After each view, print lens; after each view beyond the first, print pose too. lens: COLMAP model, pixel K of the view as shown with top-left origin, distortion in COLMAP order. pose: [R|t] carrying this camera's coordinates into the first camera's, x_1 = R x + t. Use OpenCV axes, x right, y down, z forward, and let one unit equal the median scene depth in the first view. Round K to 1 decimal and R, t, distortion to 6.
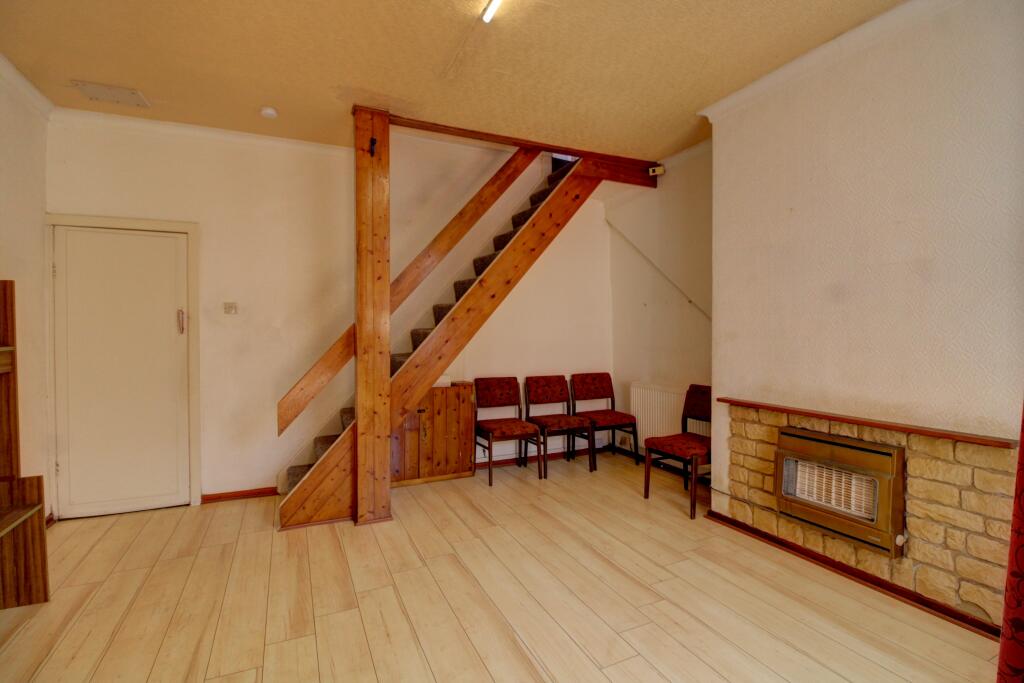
lens RADIAL K [[479.2, 0, 509.8], [0, 479.2, 340.5], [0, 0, 1]] dist [-0.016217, -0.000518]
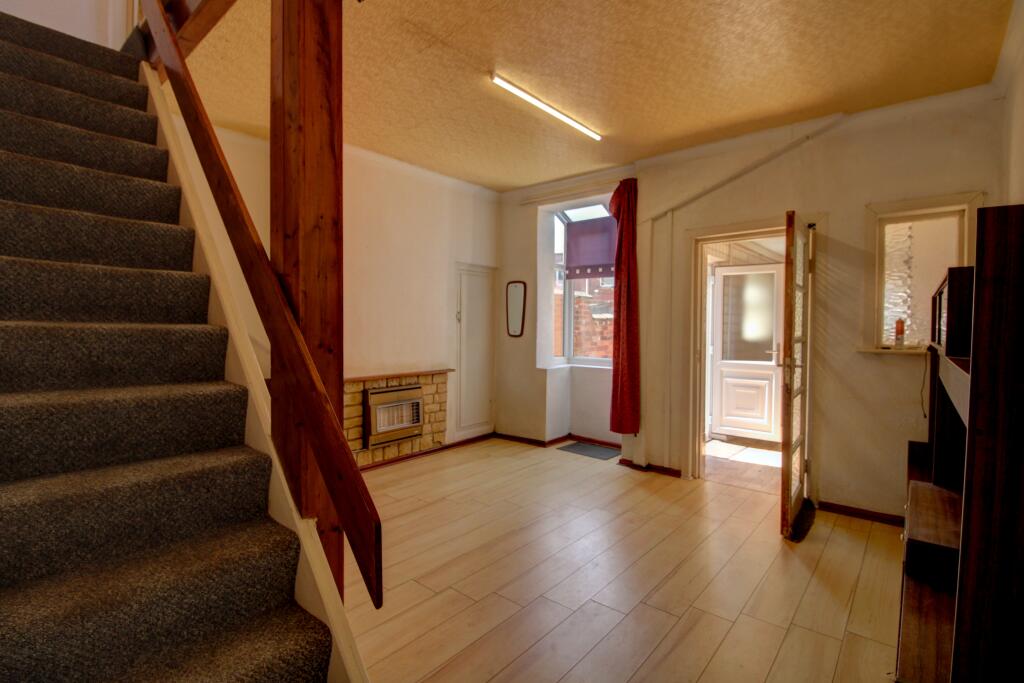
lens RADIAL K [[479.2, 0, 509.6], [0, 479.2, 340.6], [0, 0, 1]] dist [-0.016217, -0.000518]
pose [[-0.420064, -0.027070, 0.907091, -1.147852], [0.015922, 0.999181, 0.037192, -0.029664], [-0.907355, 0.030066, -0.419289, 1.406502]]
